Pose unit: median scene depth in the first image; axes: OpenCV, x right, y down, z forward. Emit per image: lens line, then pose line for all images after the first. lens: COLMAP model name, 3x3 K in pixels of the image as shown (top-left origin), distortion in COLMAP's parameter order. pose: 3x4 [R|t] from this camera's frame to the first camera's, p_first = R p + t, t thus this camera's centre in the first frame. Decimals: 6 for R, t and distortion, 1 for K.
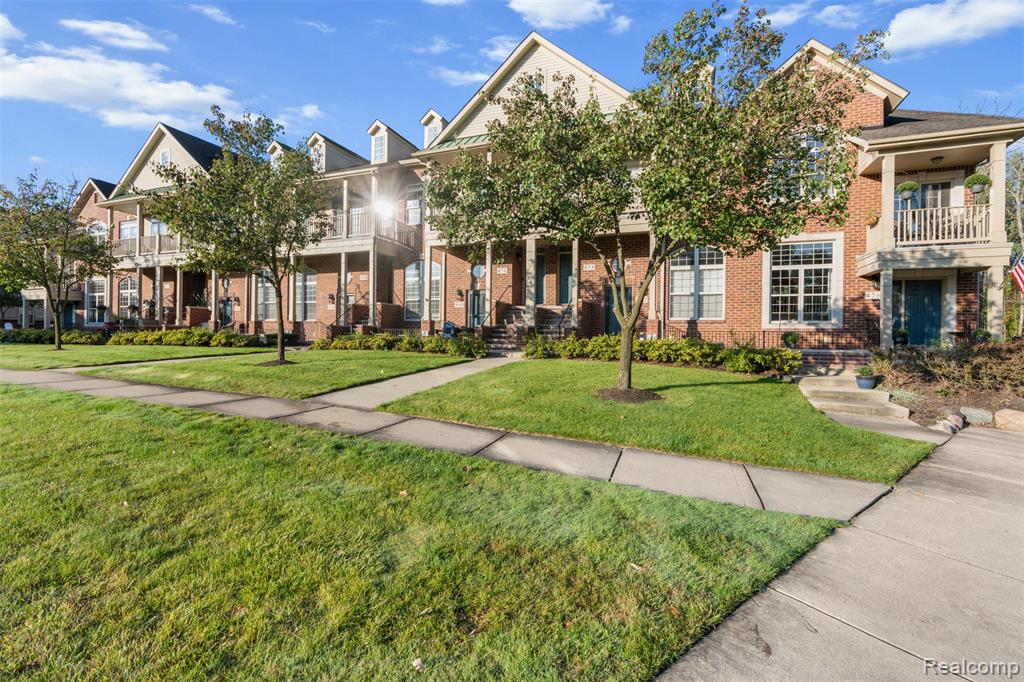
lens RADIAL K [[459.7, 0, 506.7], [0, 459.7, 335.7], [0, 0, 1]] dist [-0.007267, 0.000508]
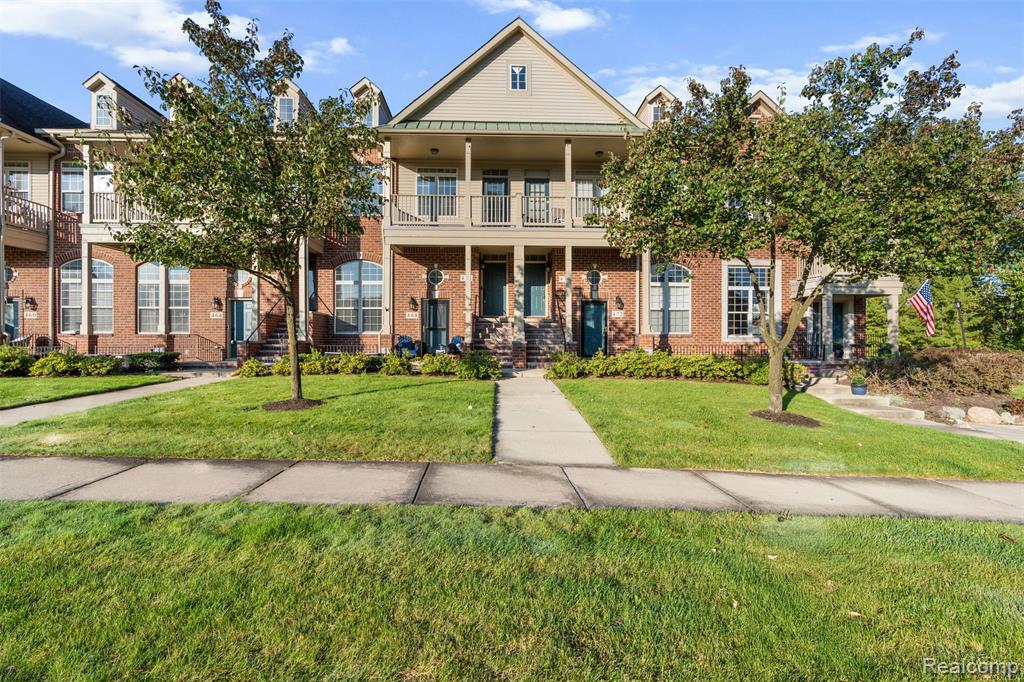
lens RADIAL K [[459.7, 0, 513.9], [0, 459.7, 341.1], [0, 0, 1]] dist [-0.007267, 0.000508]
pose [[0.914045, -0.007339, 0.405546, -0.303659], [0.009969, 0.999941, -0.004373, -0.015729], [-0.405490, 0.008039, 0.914064, 0.163570]]
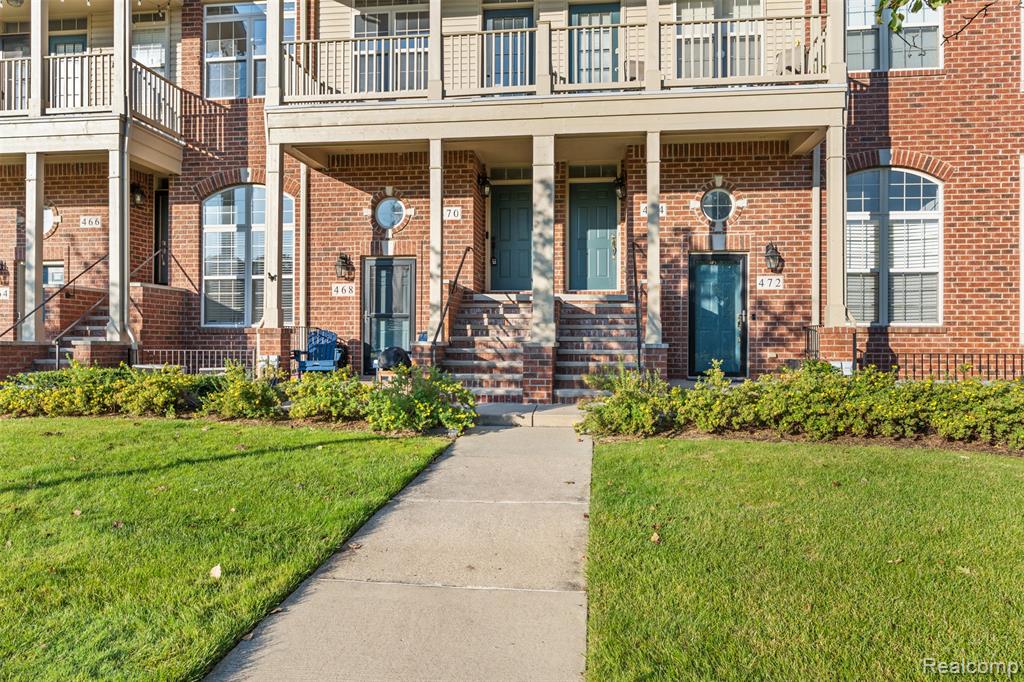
lens RADIAL K [[690.1, 0, 510.7], [0, 690.1, 335.2], [0, 0, 1]] dist [0.006176, -0.002761]
pose [[0.966610, -0.005560, 0.256190, -0.129303], [0.008349, 0.999917, -0.009800, -0.019862], [-0.256115, 0.011611, 0.966577, 0.372744]]
